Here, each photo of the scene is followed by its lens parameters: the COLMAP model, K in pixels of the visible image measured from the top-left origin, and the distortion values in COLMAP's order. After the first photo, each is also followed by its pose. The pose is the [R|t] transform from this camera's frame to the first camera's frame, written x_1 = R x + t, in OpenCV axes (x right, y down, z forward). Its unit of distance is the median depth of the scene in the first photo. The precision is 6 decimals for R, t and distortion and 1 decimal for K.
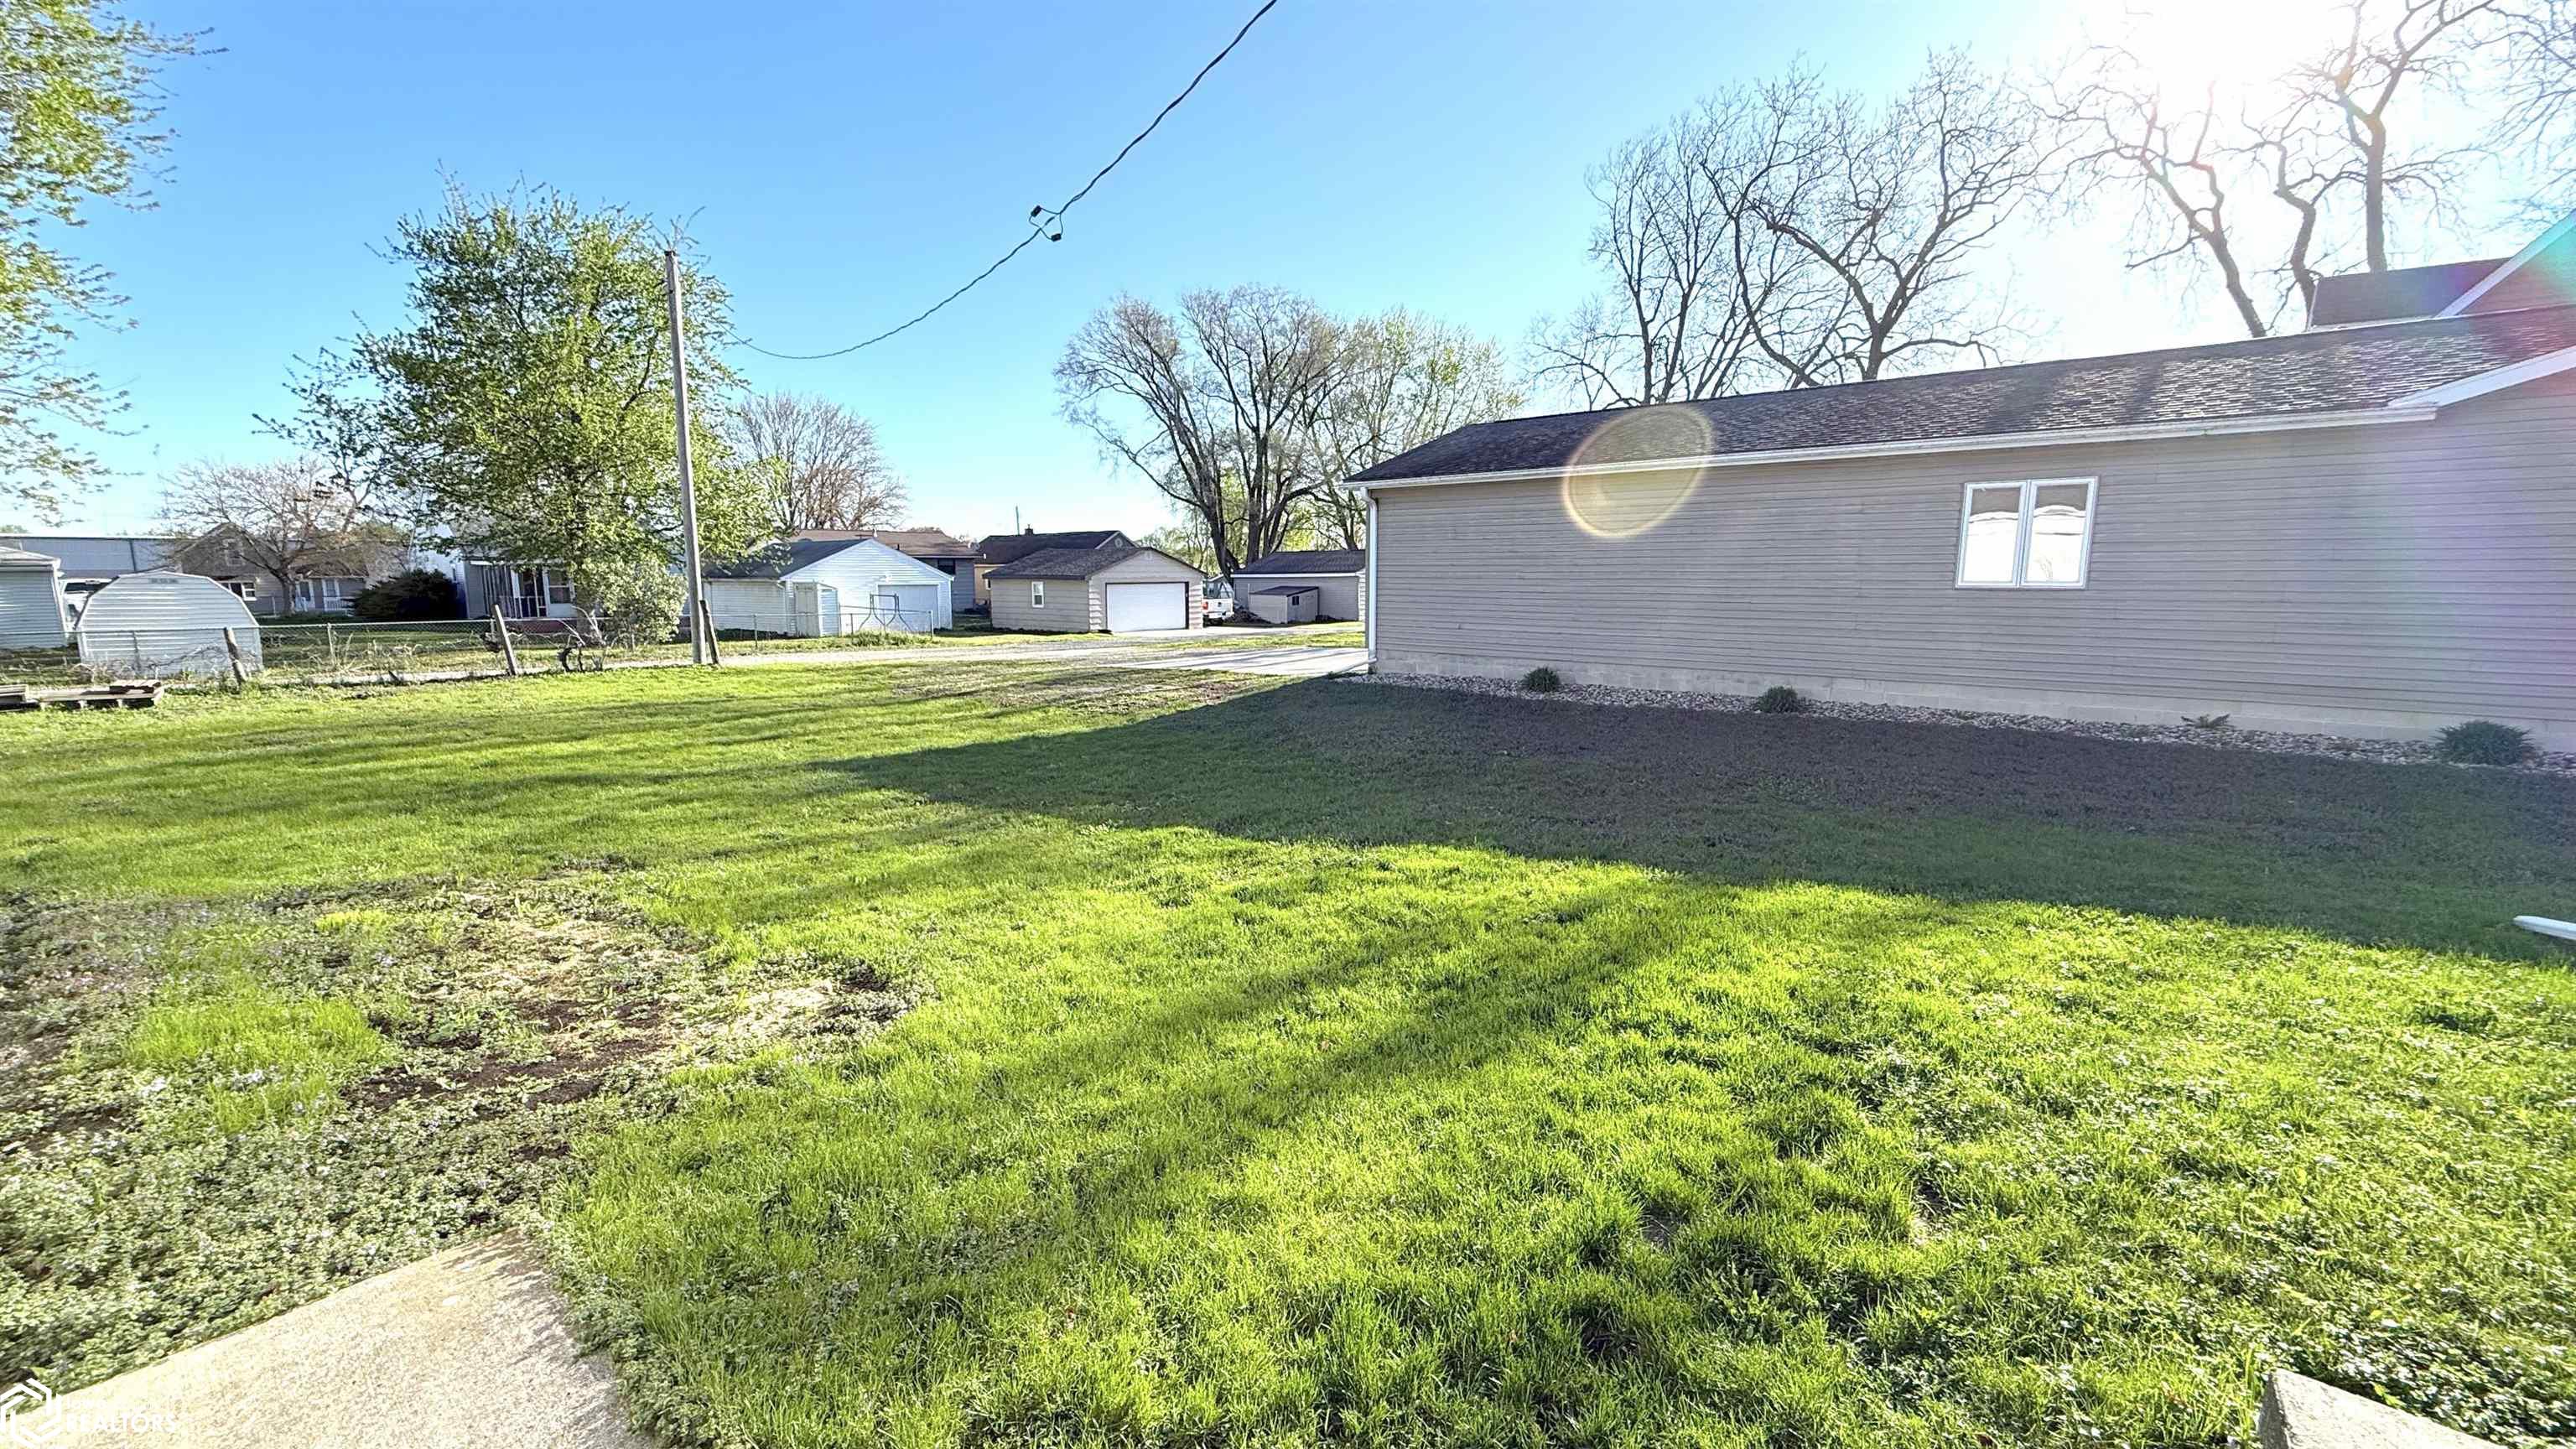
lens RADIAL K [[1027.2, 0, 1284.3], [0, 1027.2, 725.0], [0, 0, 1]] dist [0.001320, -0.000544]
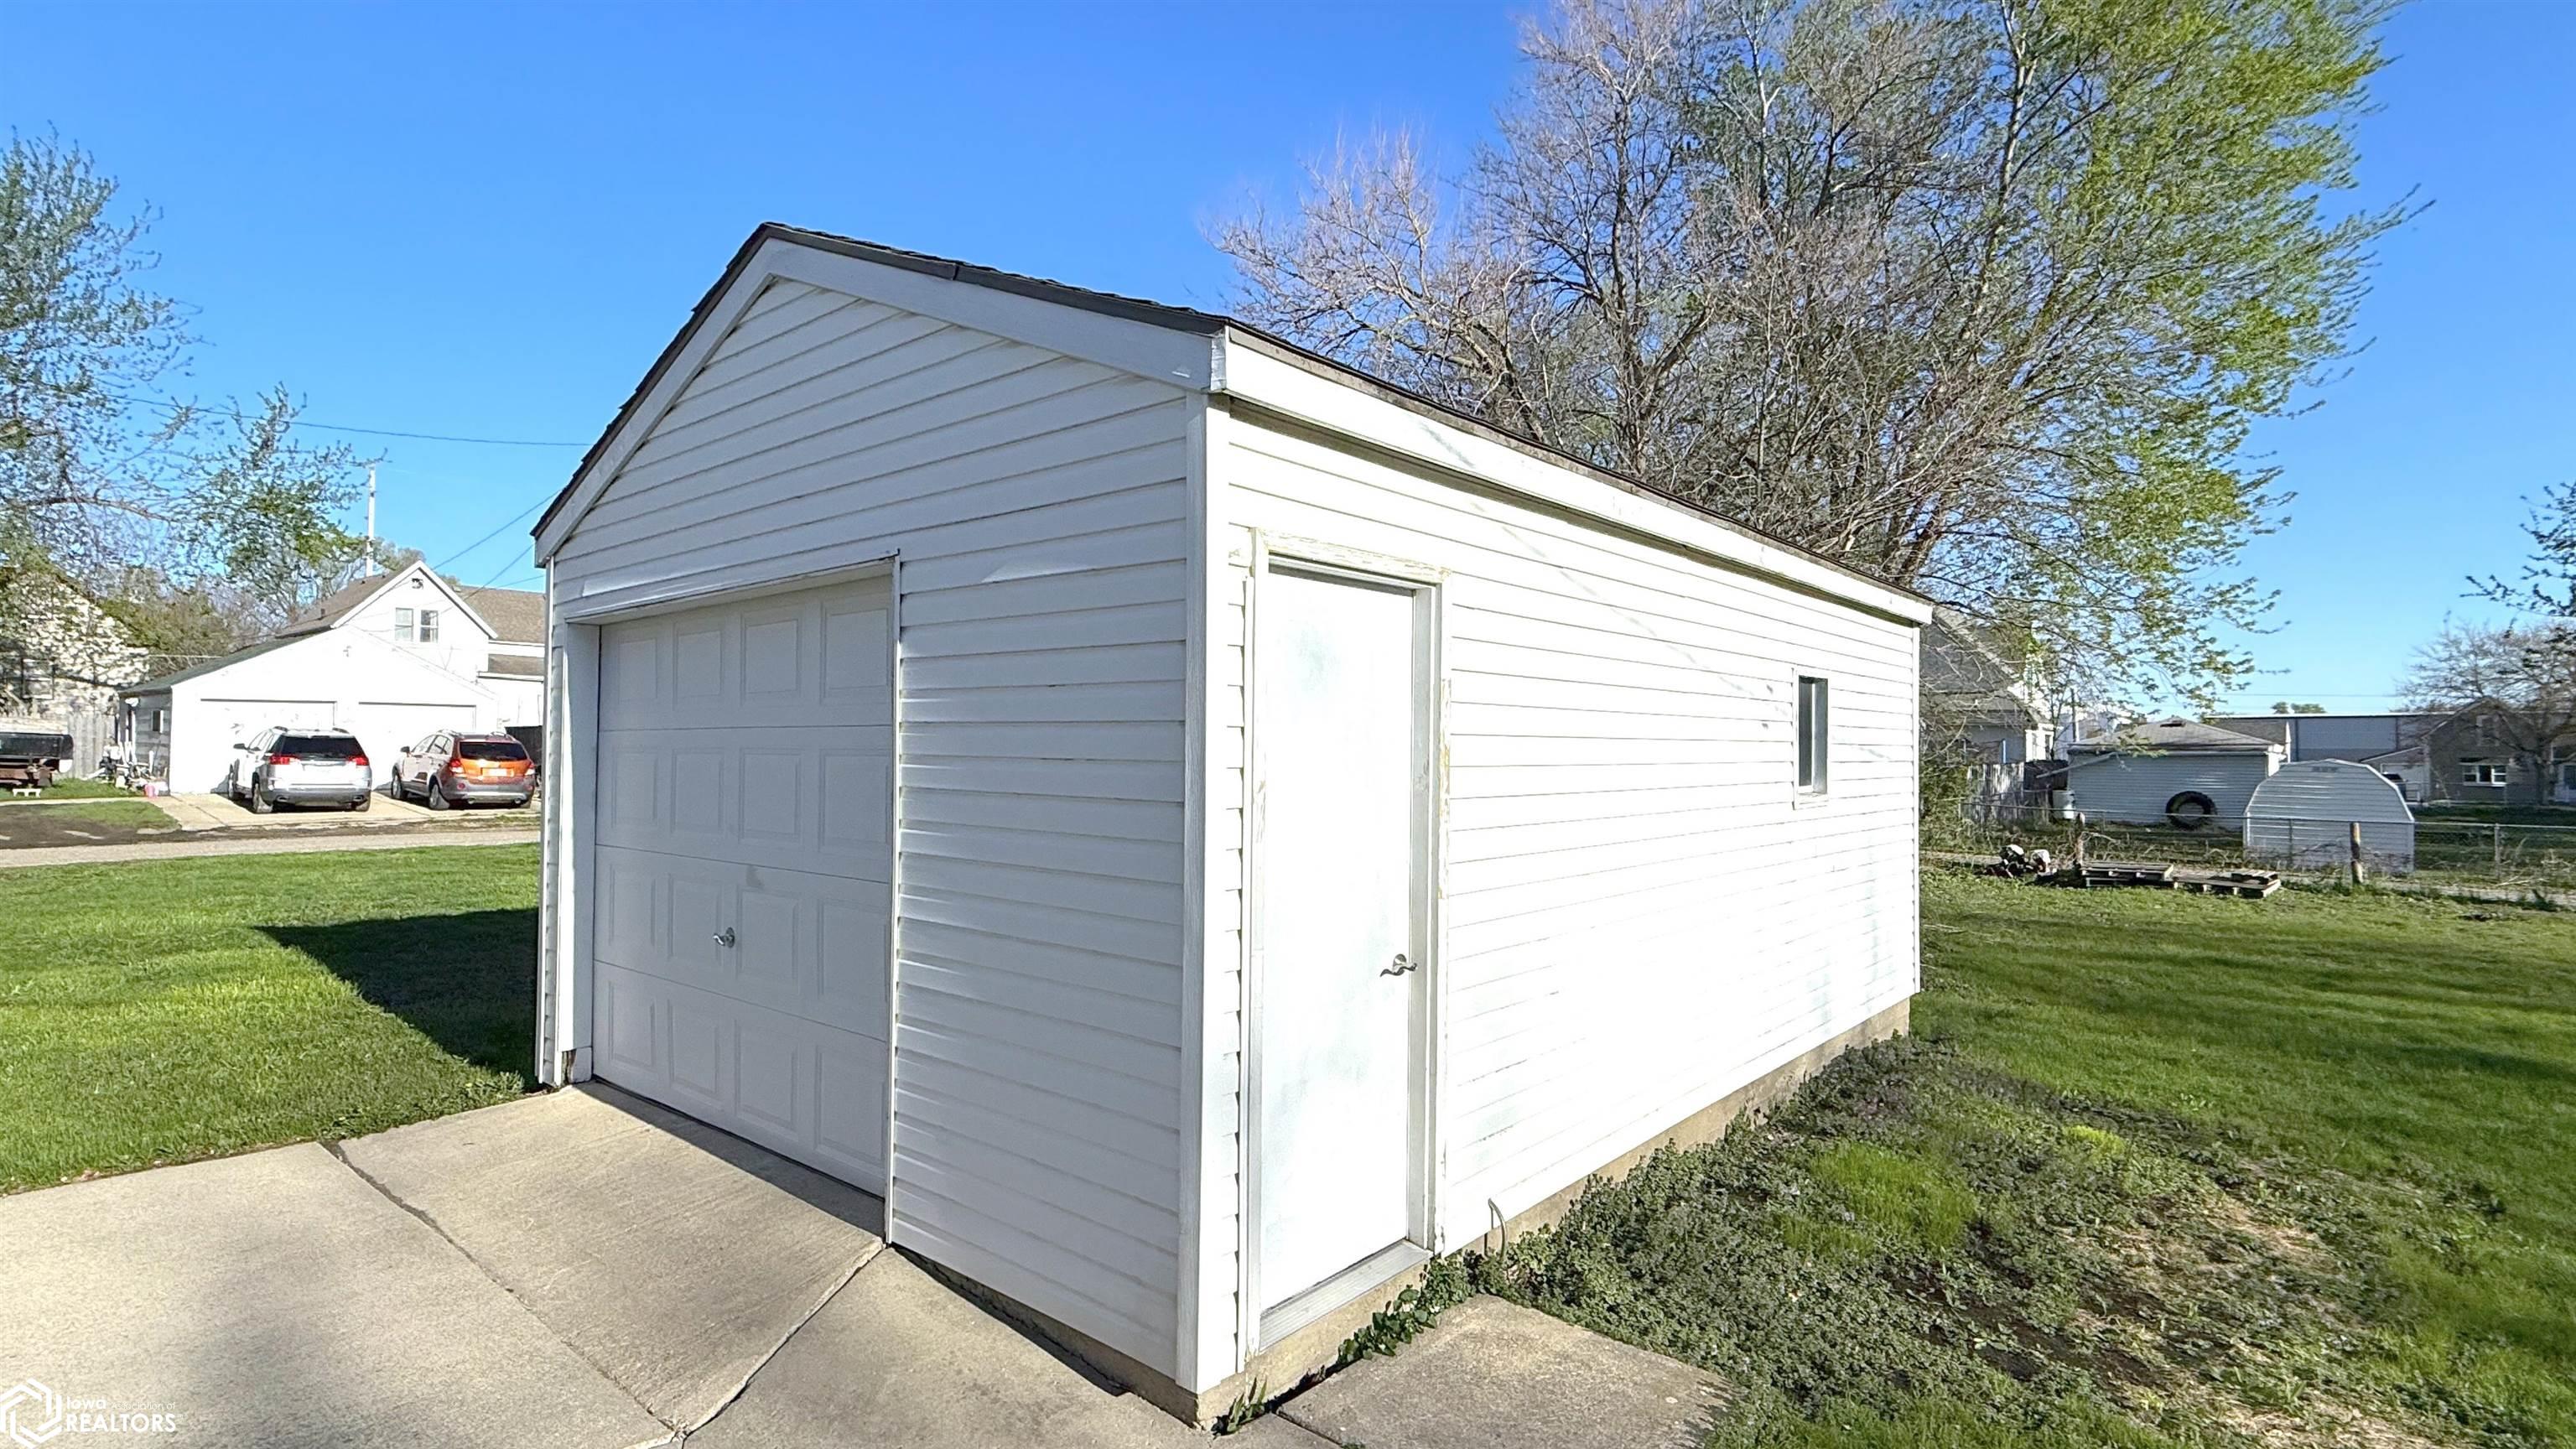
lens RADIAL K [[1237.9, 0, 1285.7], [0, 1237.9, 734.5], [0, 0, 1]] dist [0.003426, -0.001462]
pose [[-0.011058, -0.010019, -0.999889, 0.114502], [-0.147169, 0.989077, -0.008283, -0.027272], [0.989050, 0.147061, -0.012412, 0.063425]]
